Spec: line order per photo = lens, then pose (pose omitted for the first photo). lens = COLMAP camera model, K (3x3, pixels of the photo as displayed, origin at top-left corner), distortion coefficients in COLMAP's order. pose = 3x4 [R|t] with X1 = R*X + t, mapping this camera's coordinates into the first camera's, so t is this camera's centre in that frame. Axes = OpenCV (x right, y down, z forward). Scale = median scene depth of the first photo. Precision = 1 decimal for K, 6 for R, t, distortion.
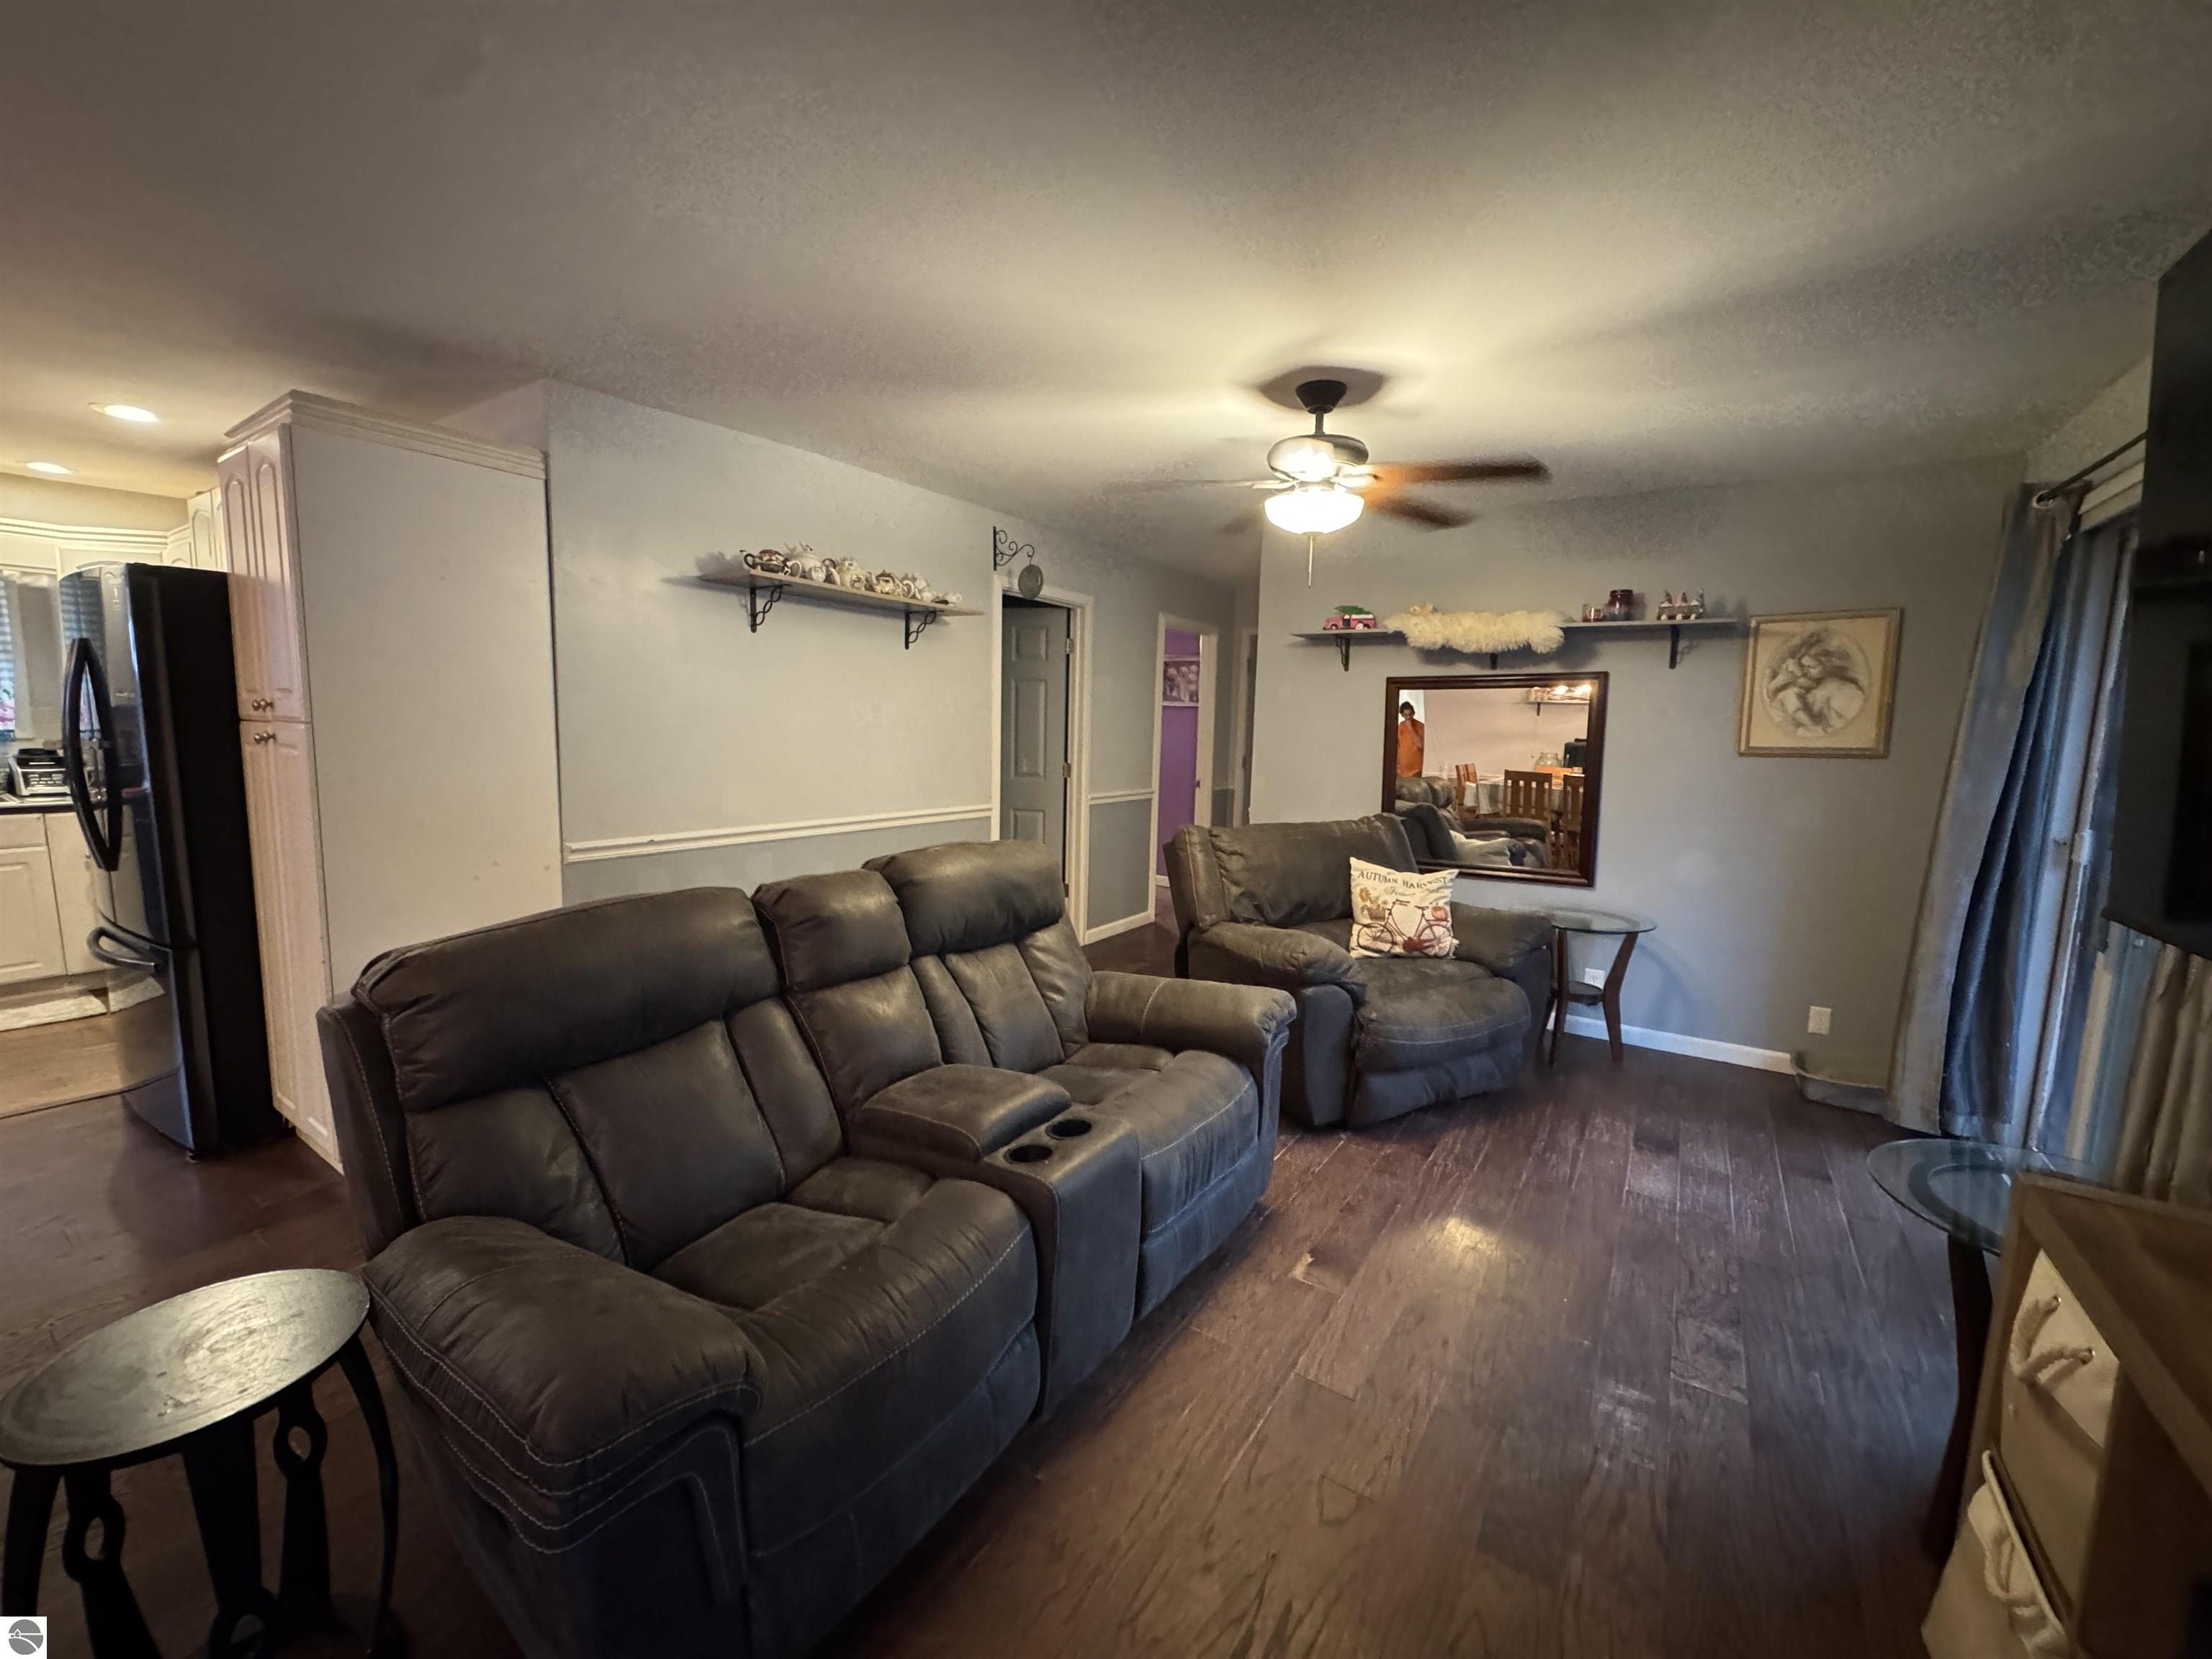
lens RADIAL K [[880.6, 0, 1101.8], [0, 880.6, 827.6], [0, 0, 1]] dist [-0.003338, 0.000385]
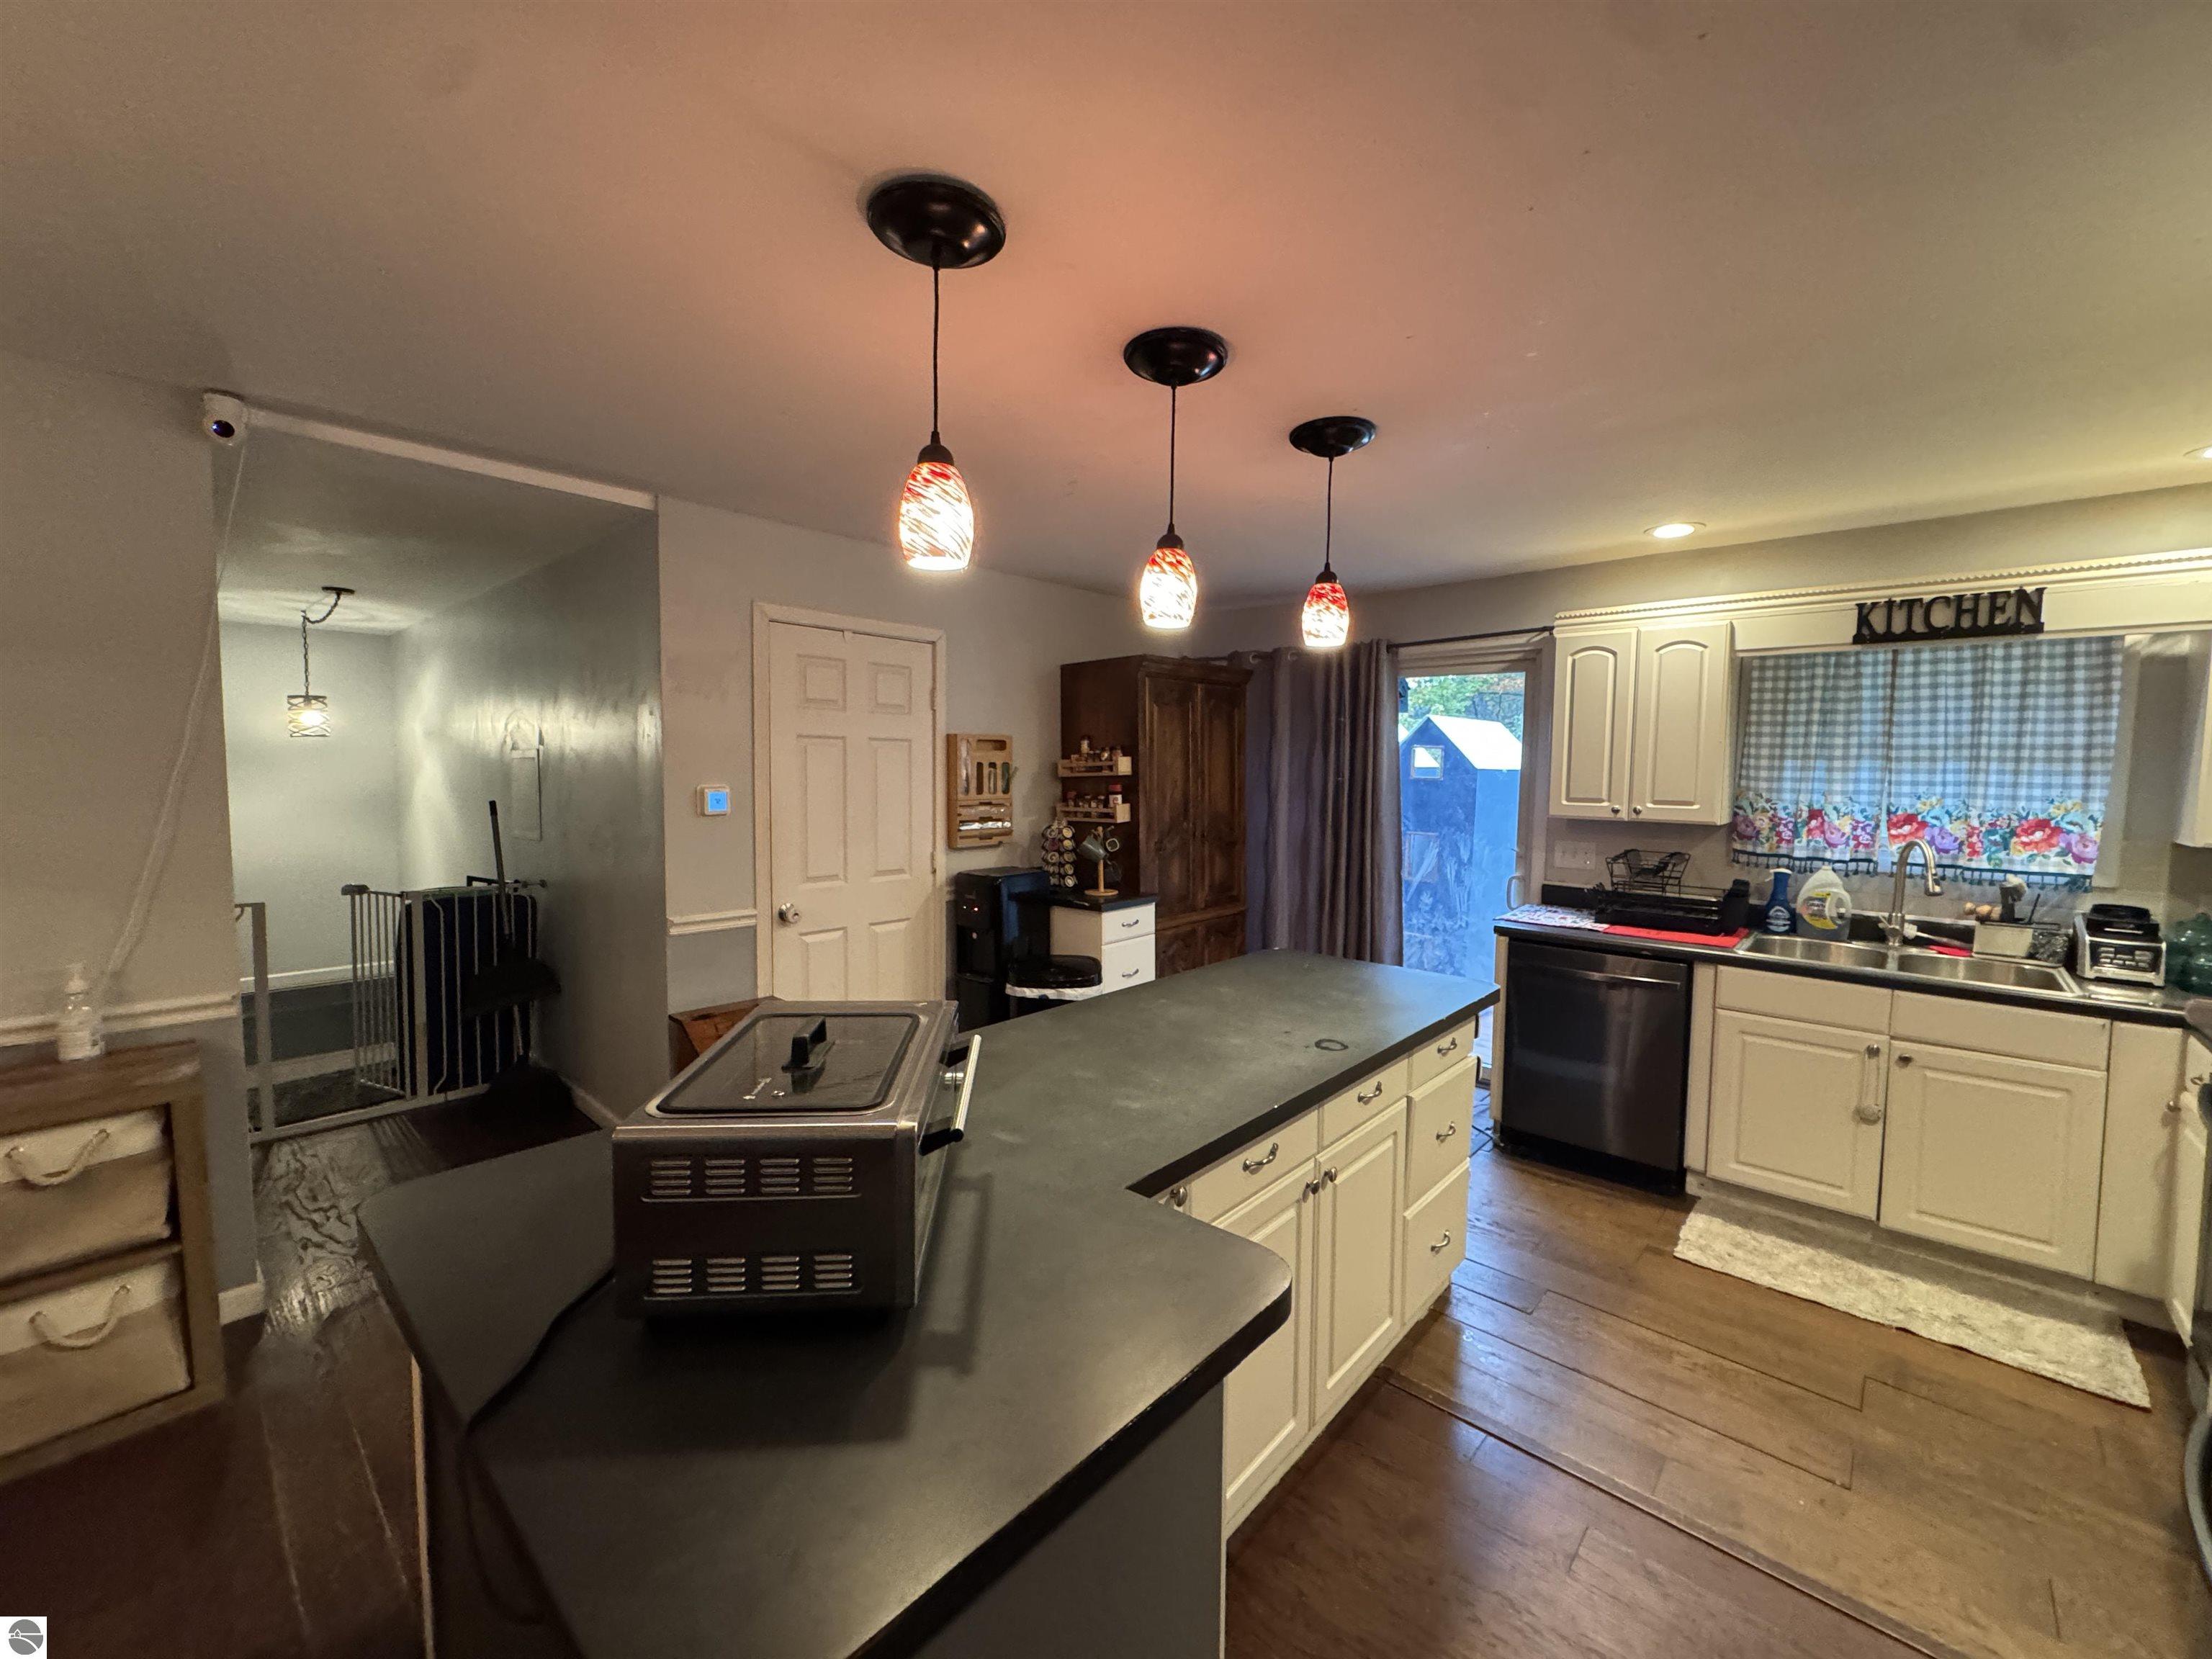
lens RADIAL K [[882.1, 0, 1104.2], [0, 882.1, 825.9], [0, 0, 1]] dist [-0.003262, -0.000463]
pose [[-0.148582, 0.037482, -0.988189, -0.659612], [-0.139086, 0.988556, 0.058409, -0.116003], [0.979070, 0.146122, -0.141668, 0.495853]]
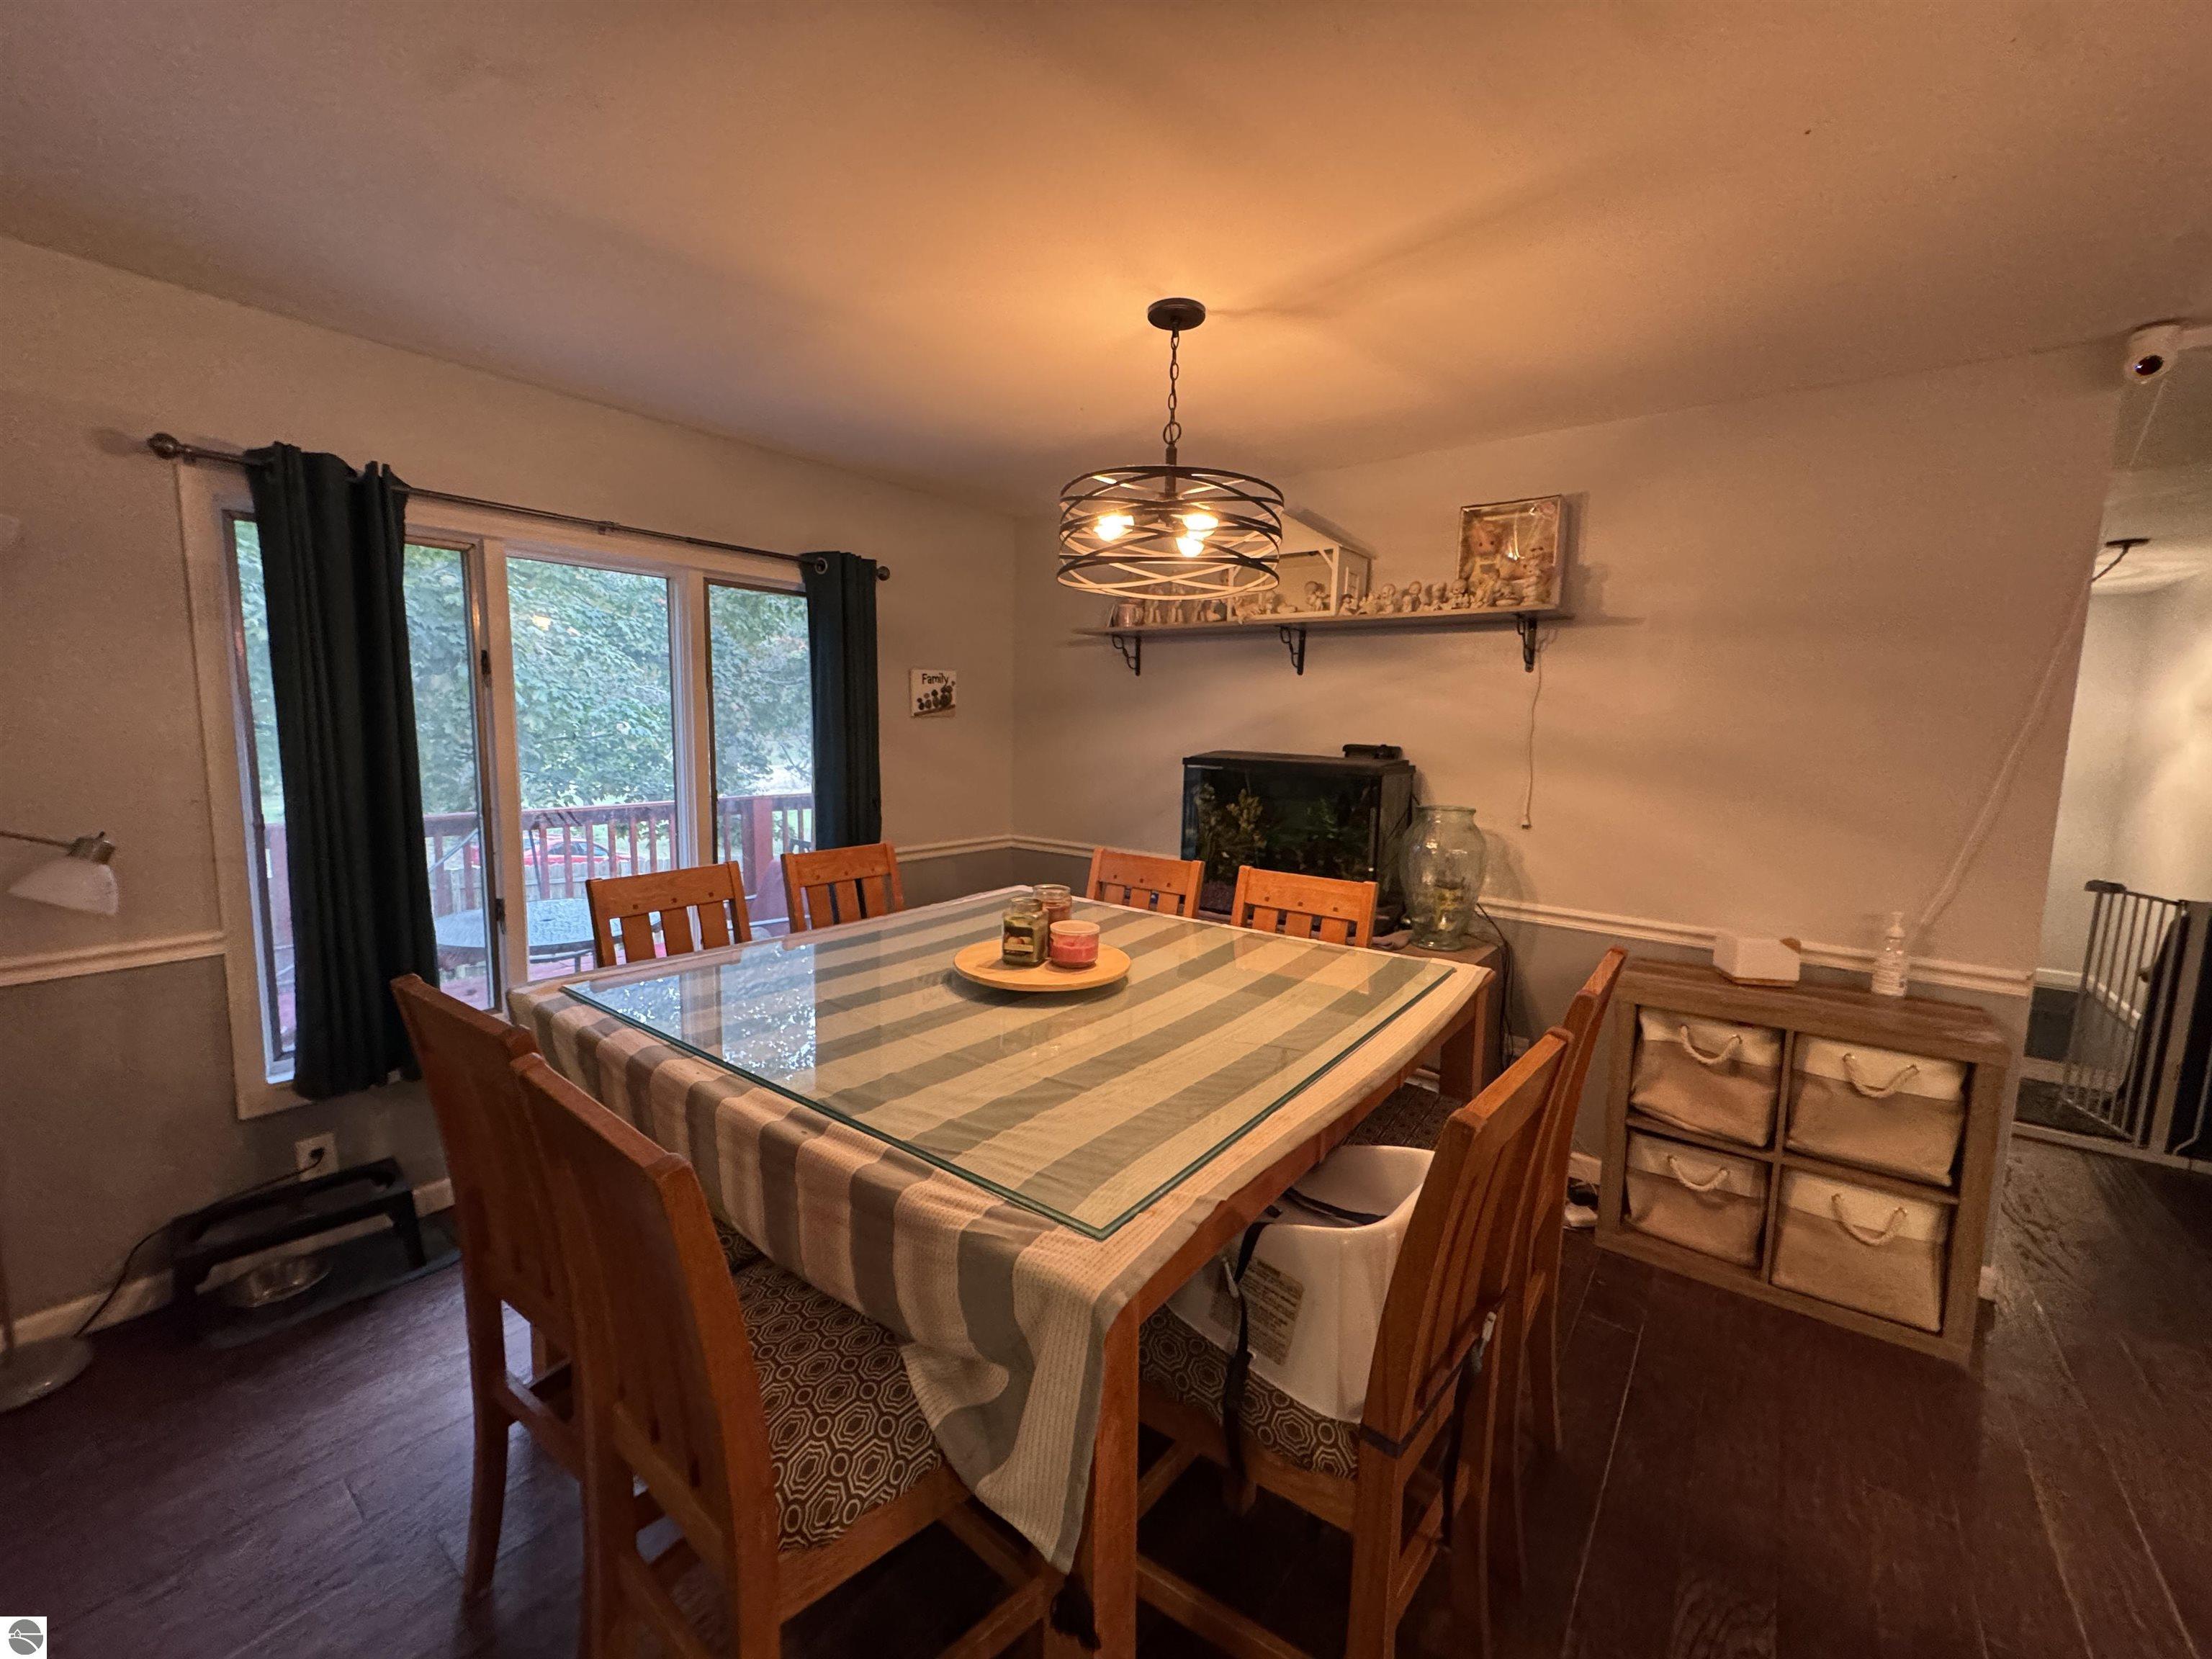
lens RADIAL K [[880.6, 0, 1101.8], [0, 880.6, 827.6], [0, 0, 1]] dist [-0.003338, 0.000385]
pose [[-0.996546, -0.056282, 0.061054, -0.558020], [-0.039902, 0.969378, 0.242309, -0.088868], [-0.072822, 0.239036, -0.968276, 0.409313]]
